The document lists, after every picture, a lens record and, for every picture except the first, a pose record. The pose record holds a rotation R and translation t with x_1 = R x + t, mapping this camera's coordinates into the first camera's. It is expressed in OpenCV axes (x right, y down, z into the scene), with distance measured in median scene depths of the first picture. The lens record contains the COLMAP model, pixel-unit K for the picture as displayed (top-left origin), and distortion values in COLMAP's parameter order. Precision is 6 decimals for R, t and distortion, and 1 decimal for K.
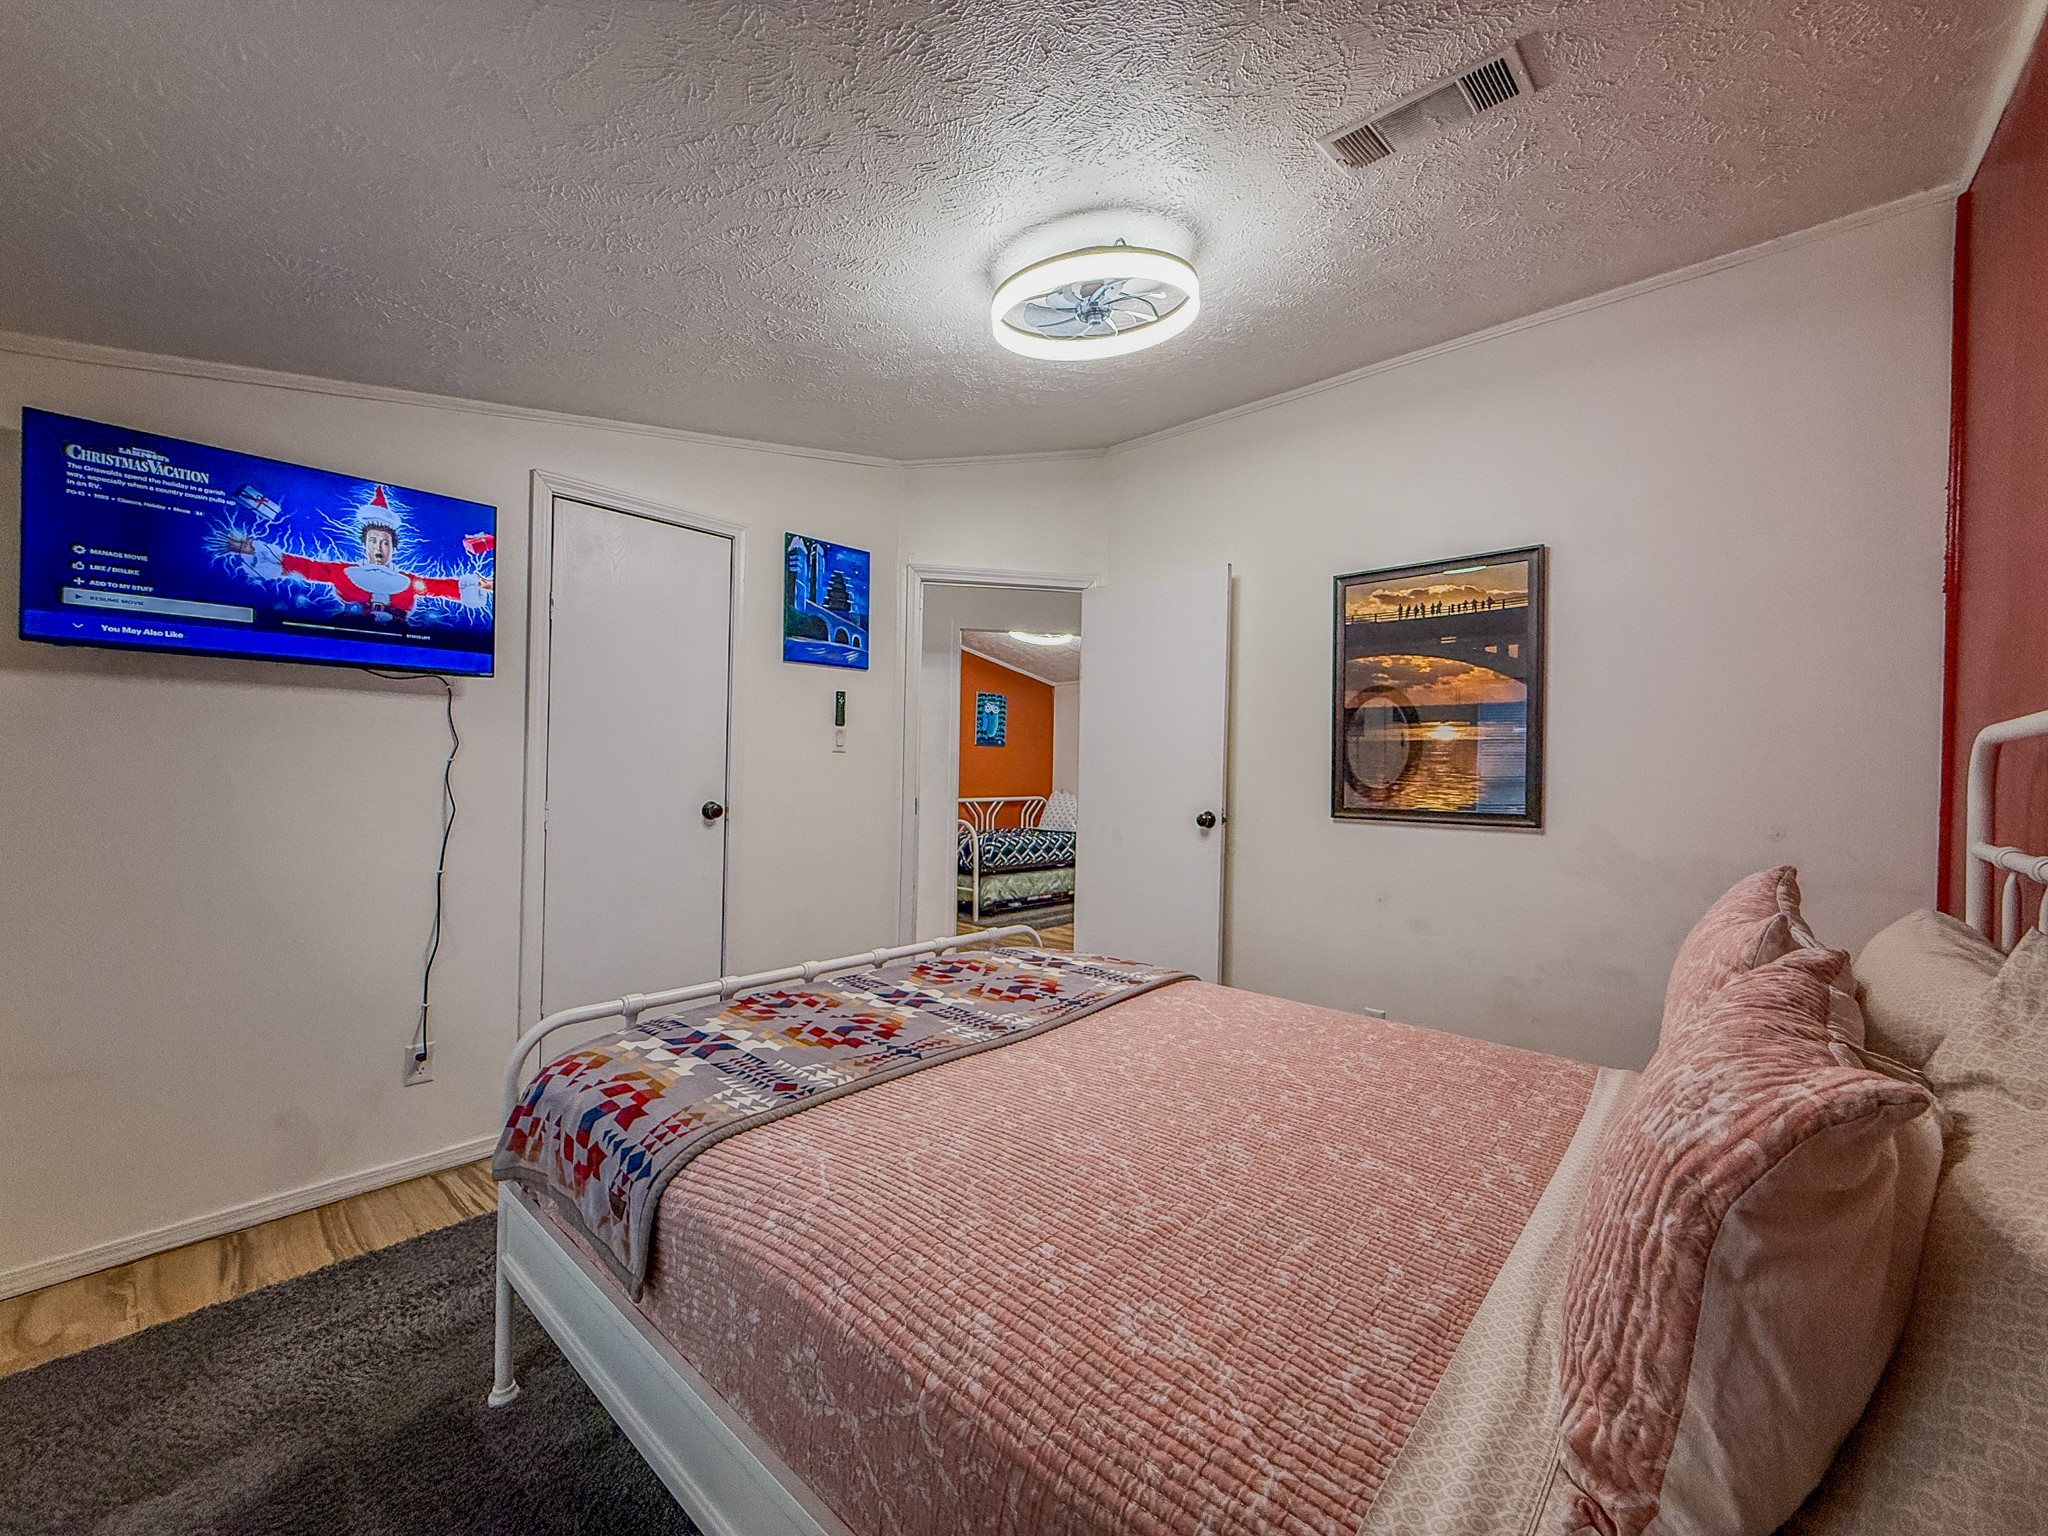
lens RADIAL K [[815.7, 0, 1021.6], [0, 815.7, 766.8], [0, 0, 1]] dist [-0.000163, 0.000133]
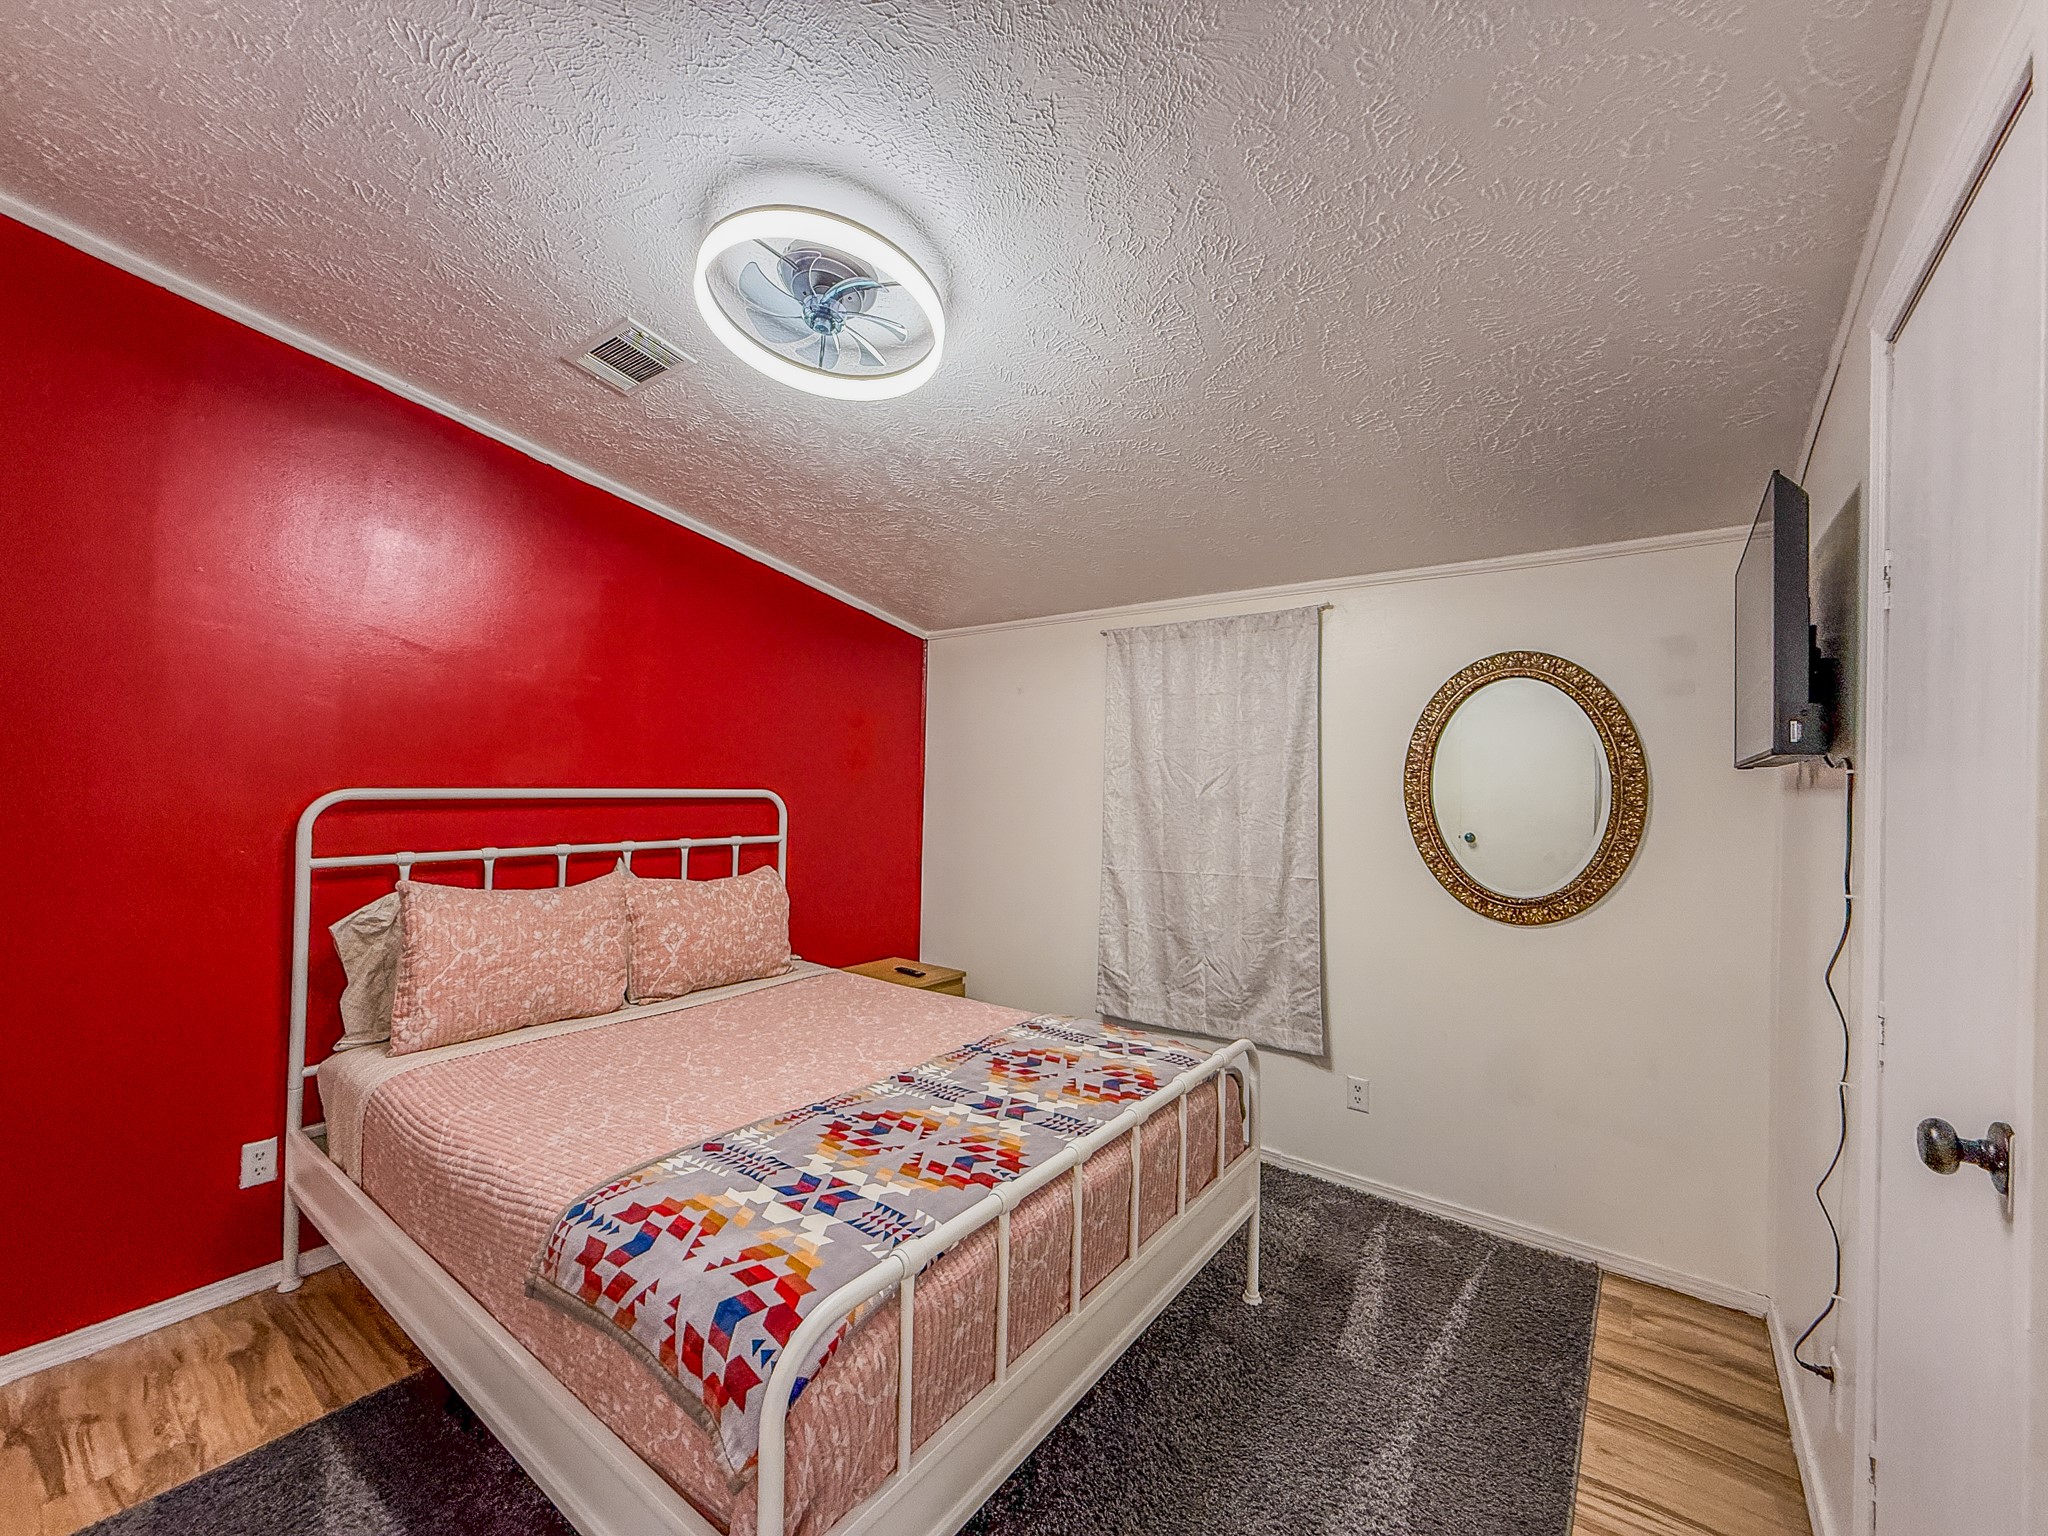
lens RADIAL K [[815.7, 0, 1024.0], [0, 815.7, 775.5], [0, 0, 1]] dist [-0.000163, 0.000133]
pose [[-0.994930, -0.041955, -0.091405, -0.053247], [-0.041441, 0.999113, -0.007517, -0.070325], [0.091639, -0.003691, -0.995785, 1.613940]]
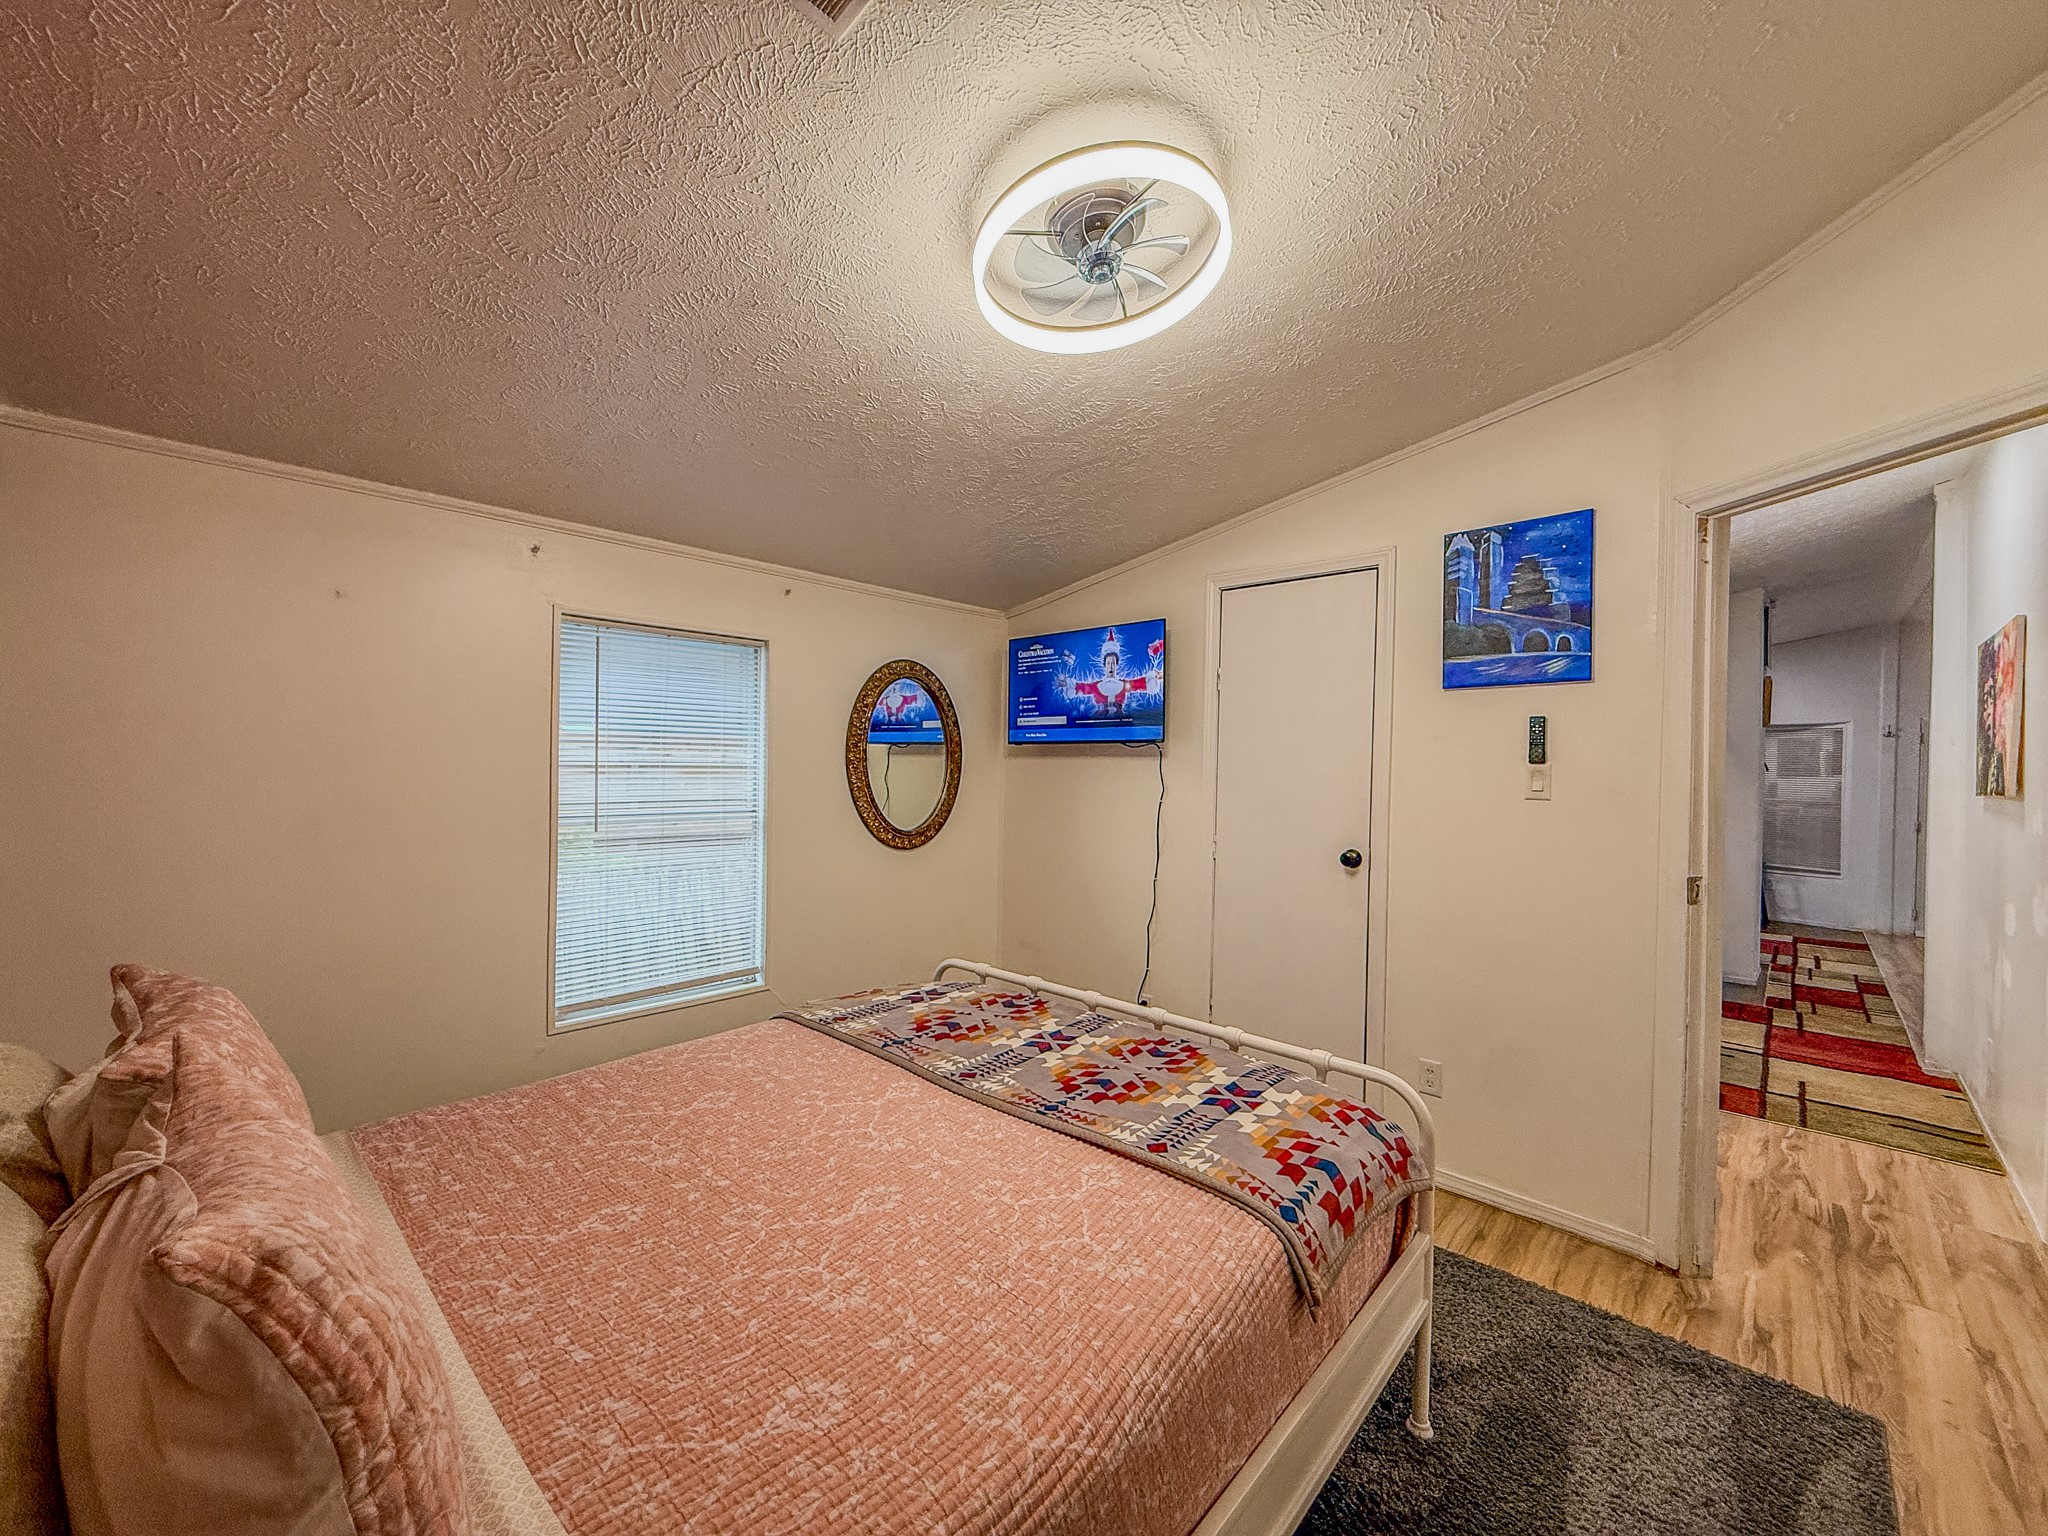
lens RADIAL K [[815.7, 0, 1018.9], [0, 815.7, 769.1], [0, 0, 1]] dist [-0.000163, 0.000133]
pose [[-0.014970, -0.017000, -0.999743, 0.766815], [-0.015686, 0.999736, -0.016765, -0.039116], [0.999765, 0.015431, -0.015232, 0.815694]]
